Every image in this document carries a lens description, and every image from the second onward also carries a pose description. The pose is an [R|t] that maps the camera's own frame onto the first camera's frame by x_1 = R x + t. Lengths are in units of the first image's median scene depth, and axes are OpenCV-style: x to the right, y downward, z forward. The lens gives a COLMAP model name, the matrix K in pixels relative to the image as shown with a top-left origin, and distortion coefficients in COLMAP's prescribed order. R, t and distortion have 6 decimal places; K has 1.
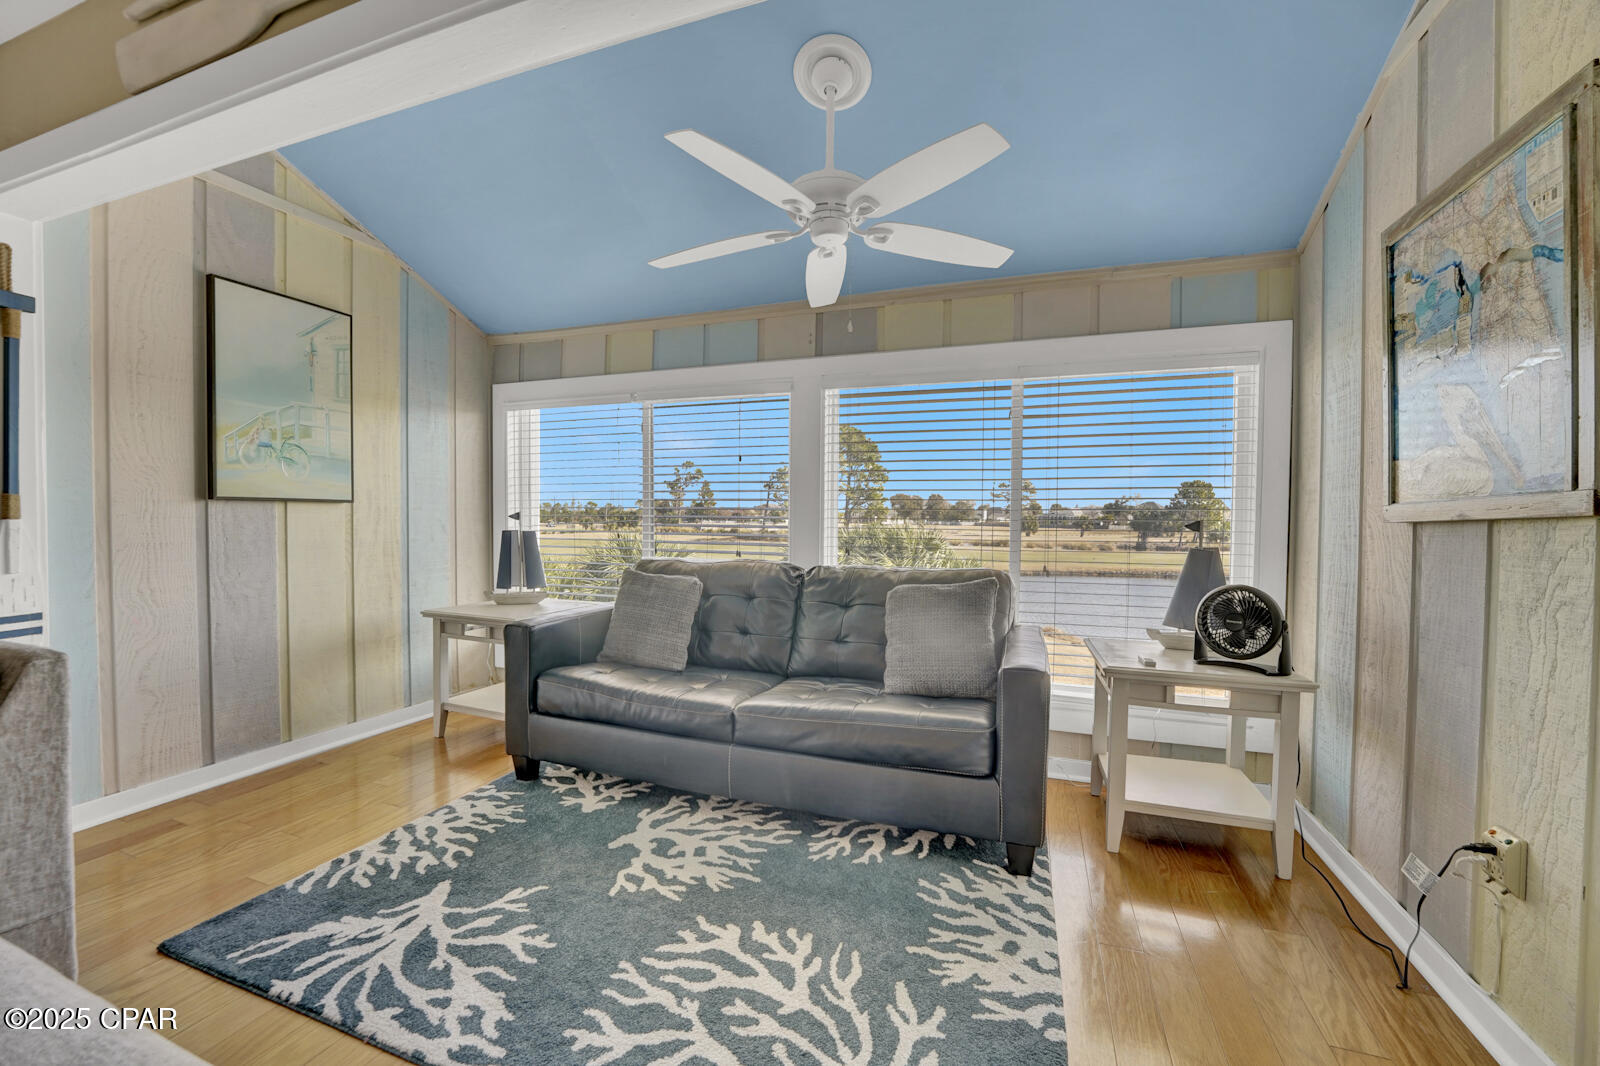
lens RADIAL K [[650.0, 0, 785.7], [0, 650.0, 534.1], [0, 0, 1]] dist [-0.030615, 0.003882]
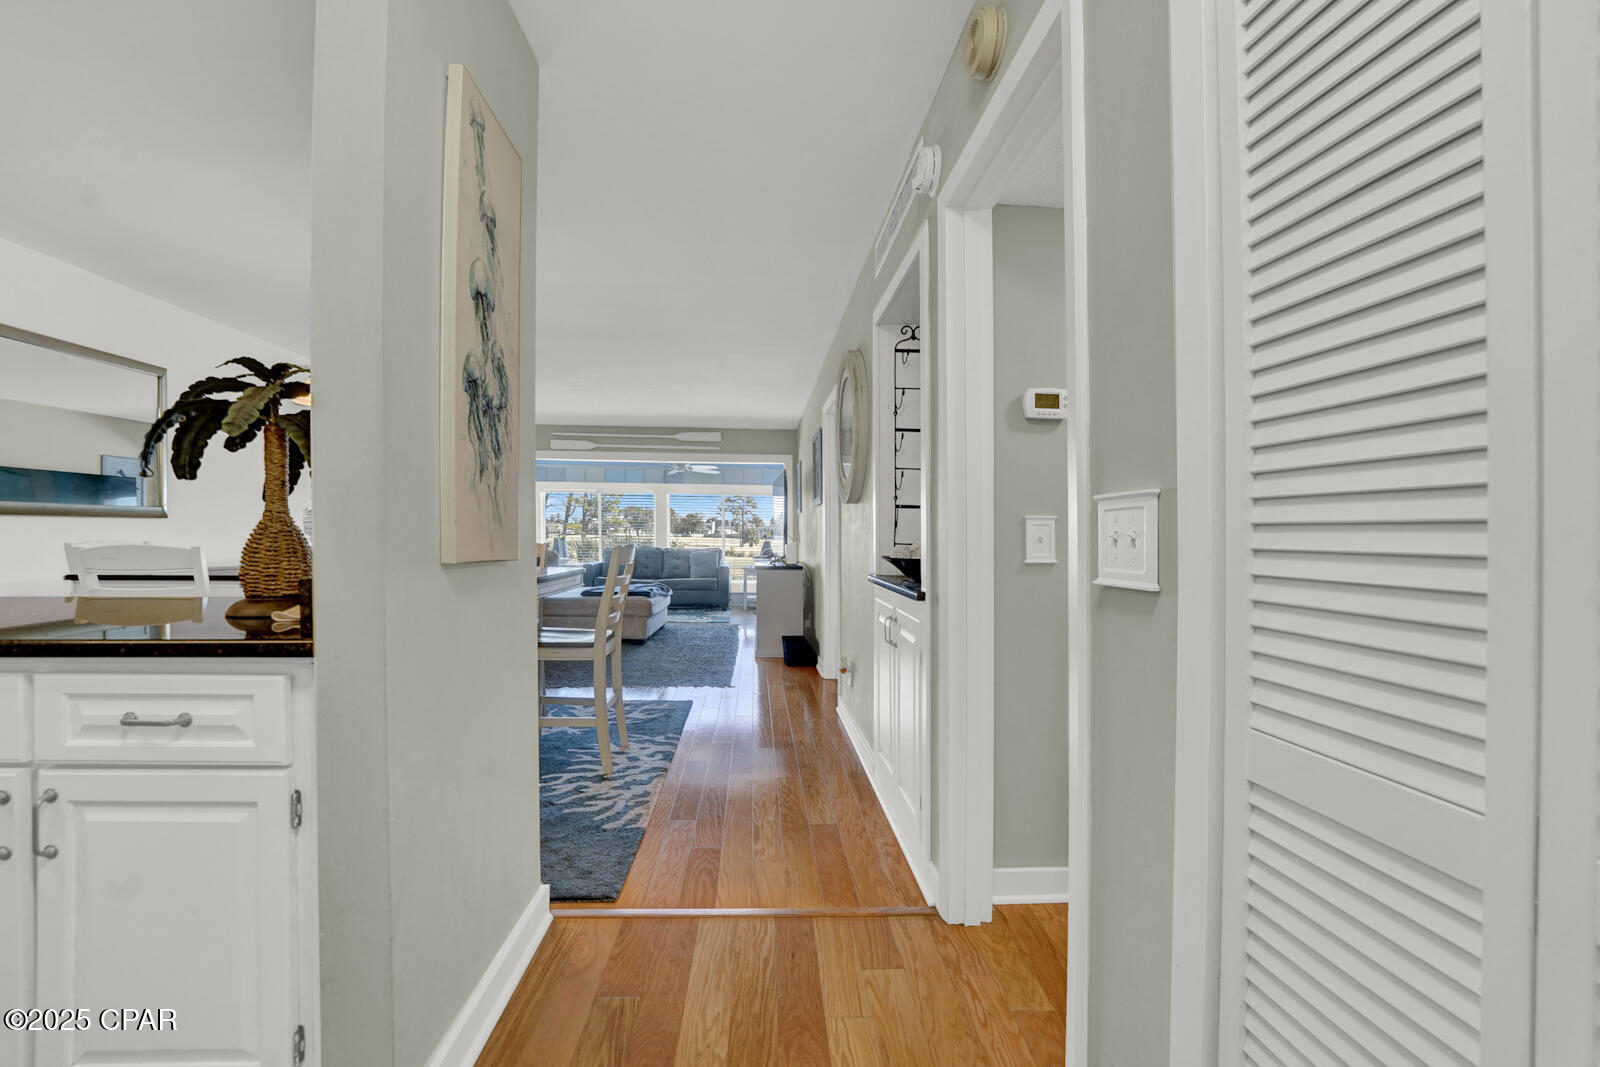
lens RADIAL K [[650.0, 0, 806.1], [0, 650.0, 540.1], [0, 0, 1]] dist [-0.030615, 0.003882]
pose [[0.904583, -0.006147, 0.426253, -0.954378], [0.010004, 0.999927, -0.006809, 0.049628], [-0.426179, 0.010423, 0.904579, -3.042801]]
